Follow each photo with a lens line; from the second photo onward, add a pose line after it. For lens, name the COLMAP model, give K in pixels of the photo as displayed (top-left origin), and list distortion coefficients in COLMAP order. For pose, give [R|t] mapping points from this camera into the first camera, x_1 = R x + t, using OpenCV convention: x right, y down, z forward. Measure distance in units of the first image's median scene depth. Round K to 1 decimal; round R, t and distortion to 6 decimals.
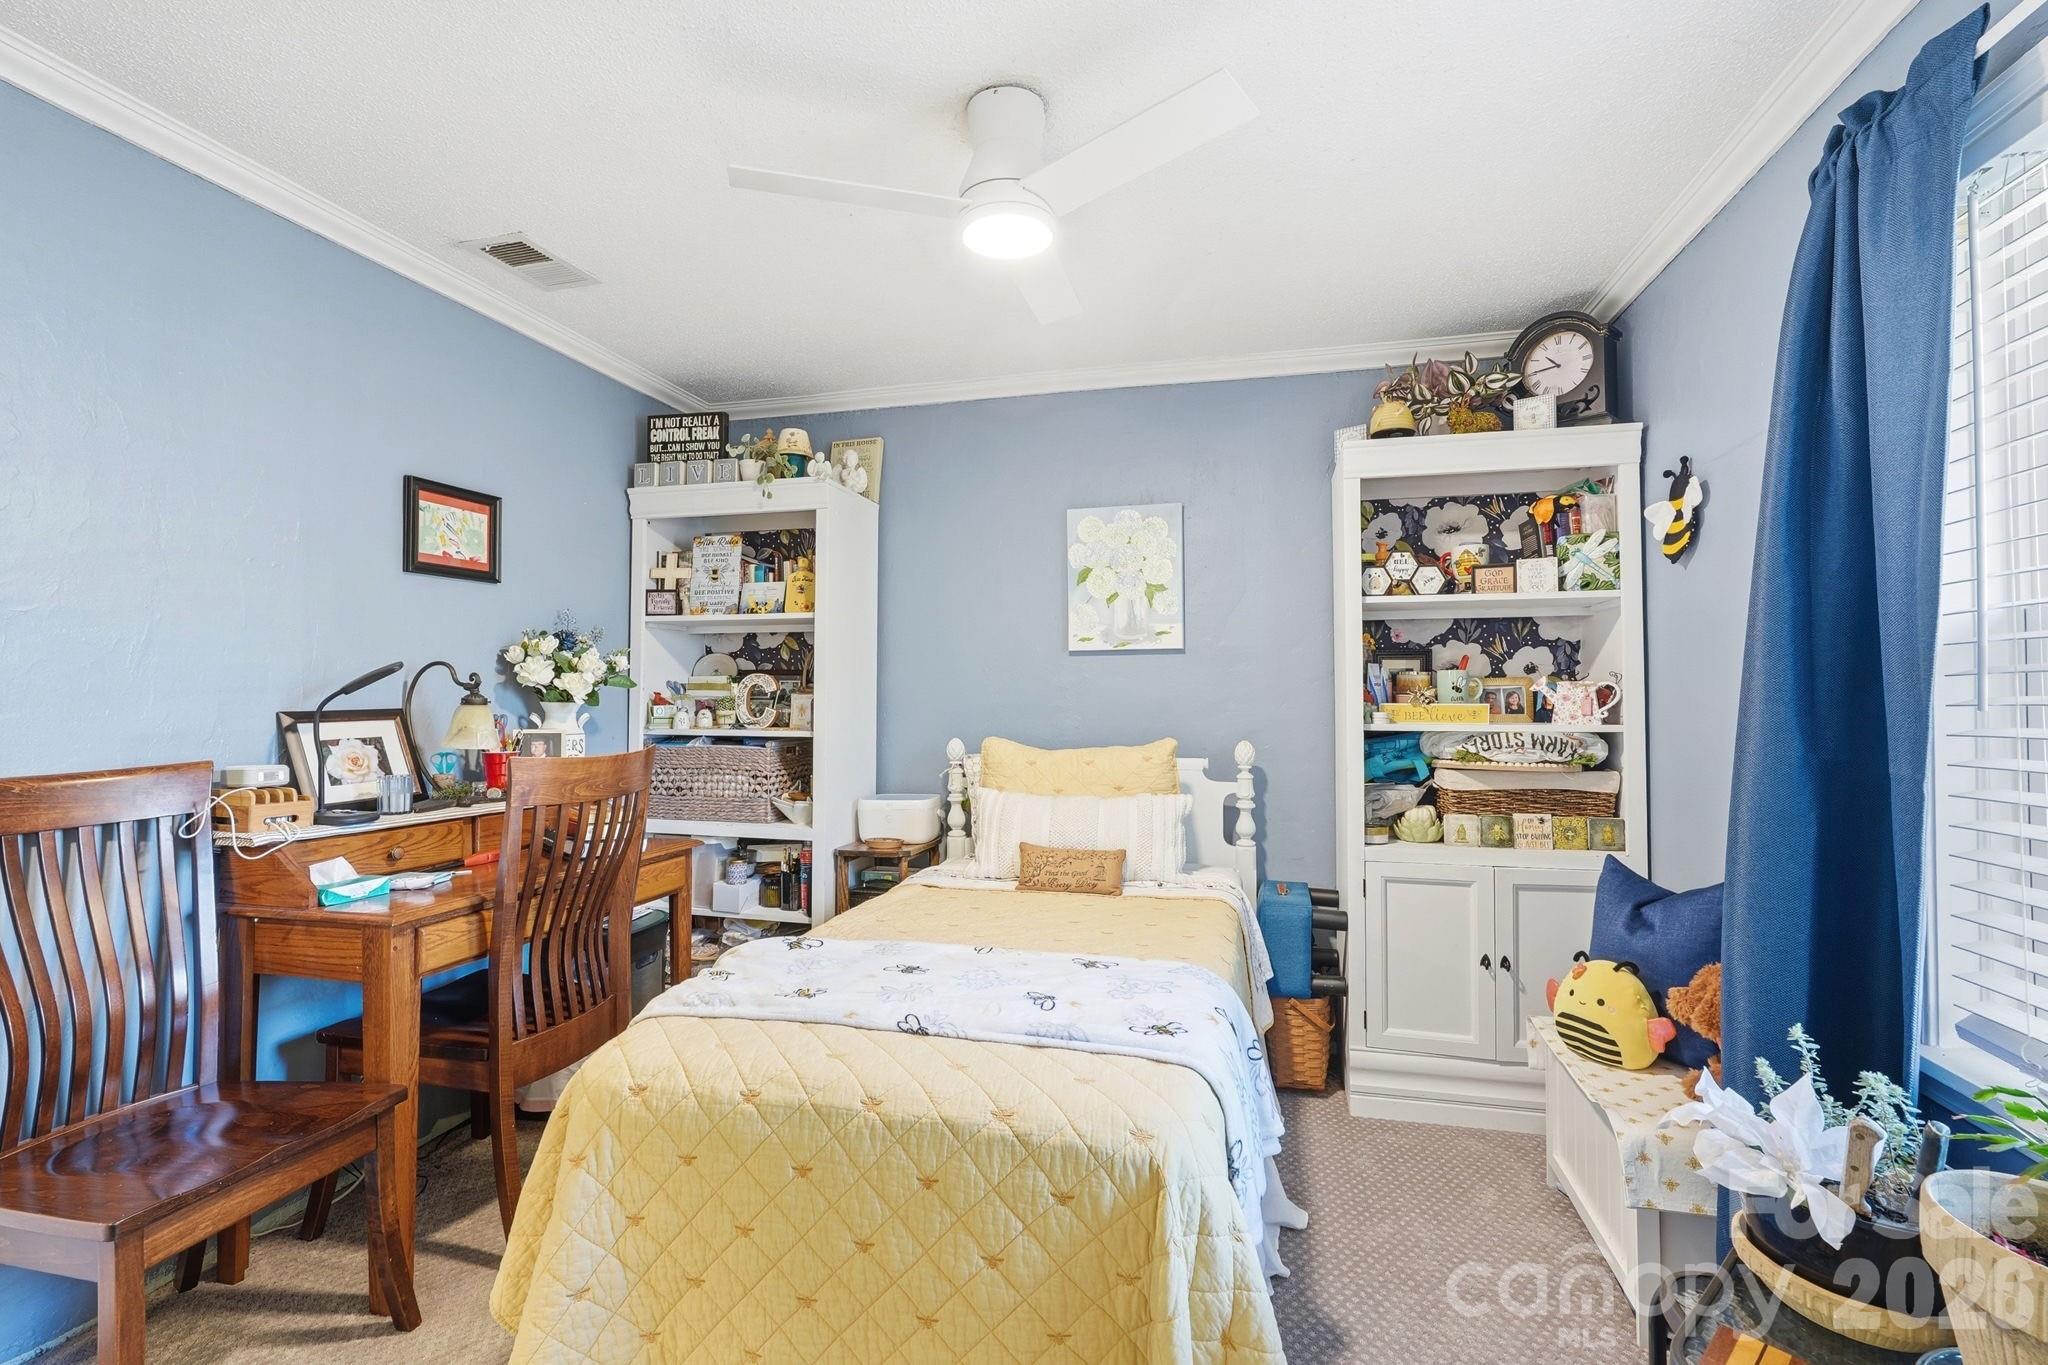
lens RADIAL K [[915.1, 0, 1024.0], [0, 915.1, 682.5], [0, 0, 1]] dist [-0.020481, 0.010400]
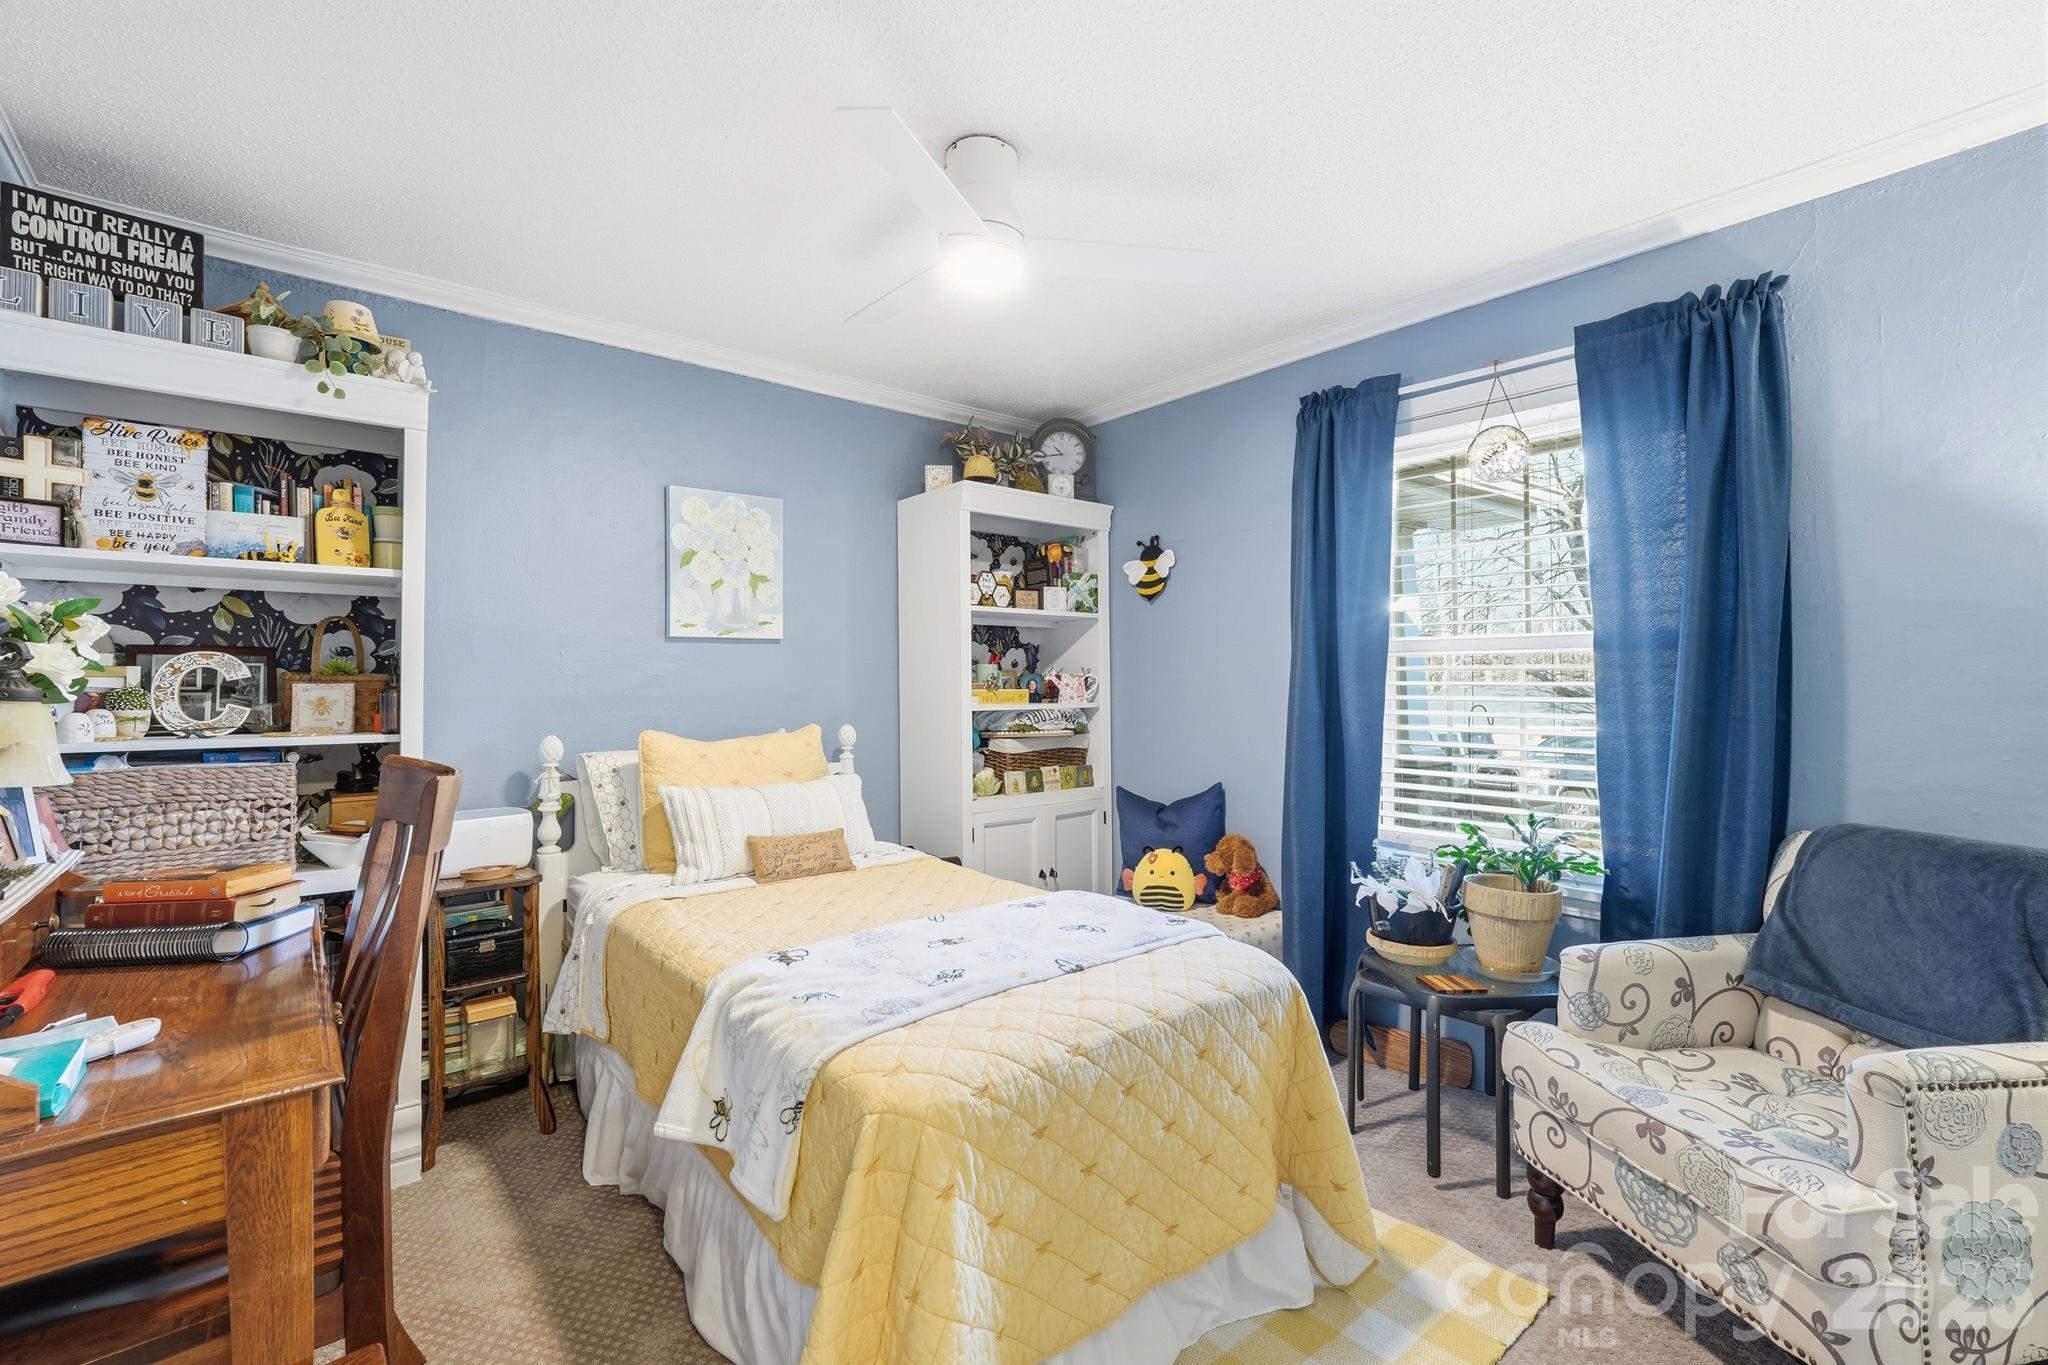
lens RADIAL K [[895.7, 0, 1024.0], [0, 895.7, 682.5], [0, 0, 1]] dist [-0.002119, -0.000299]
pose [[0.587305, -0.000245, 0.809366, -0.588315], [-0.007758, 0.999952, 0.005932, 0.005058], [-0.809329, -0.009763, 0.587275, 0.209012]]
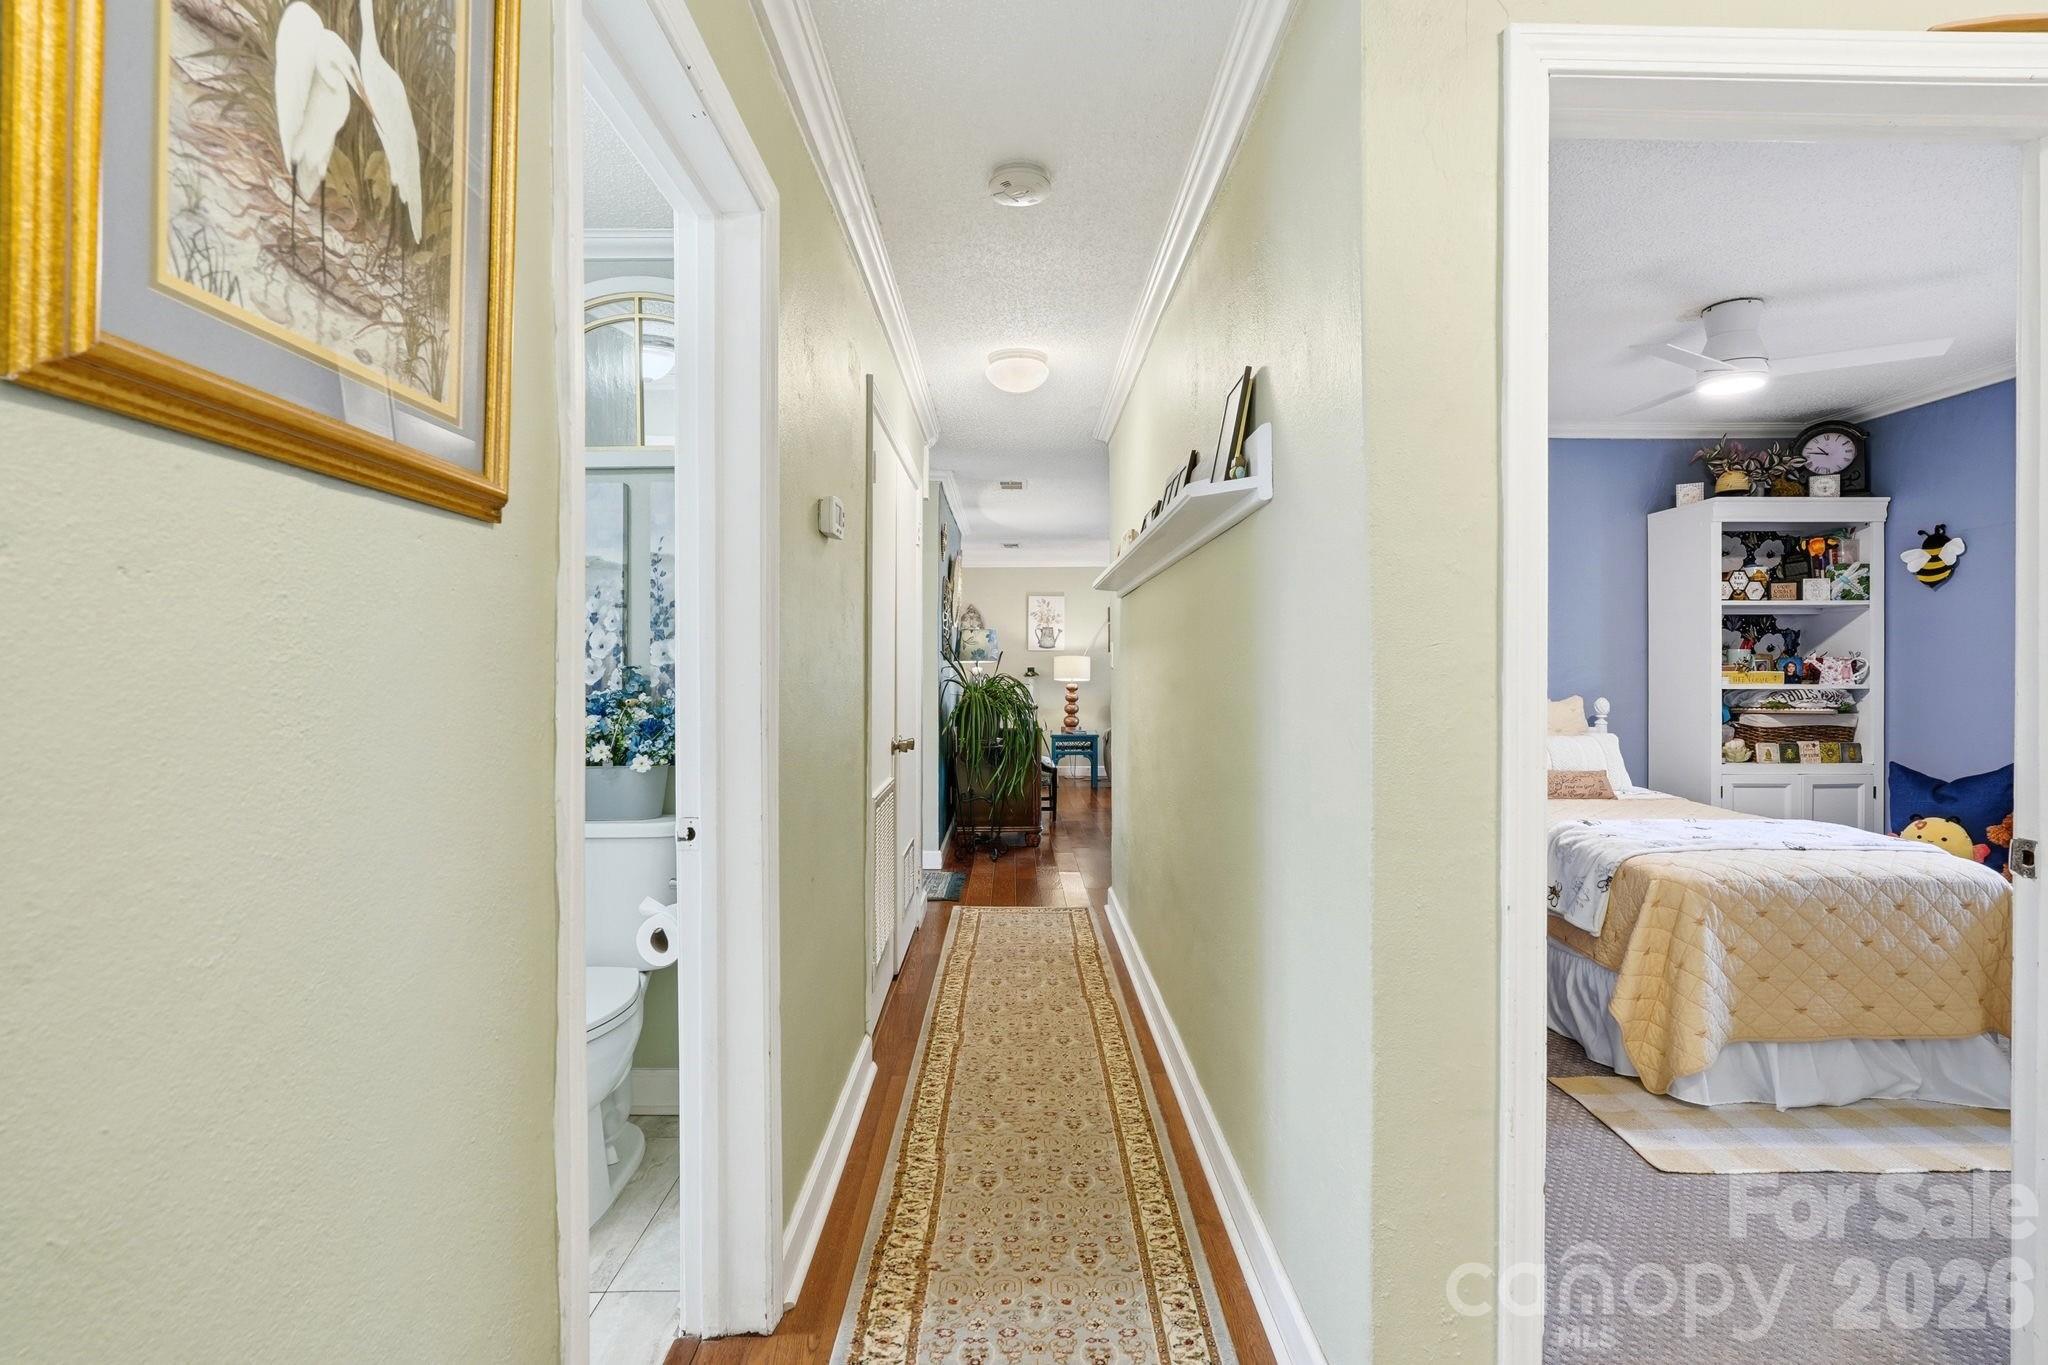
lens RADIAL K [[952.2, 0, 1019.7], [0, 952.2, 680.2], [0, 0, 1]] dist [-0.004540, 0.000115]
pose [[0.969928, -0.004731, 0.243345, -1.142585], [-0.002124, 0.999608, 0.027902, -0.003859], [-0.243382, -0.027580, 0.969538, -0.251184]]
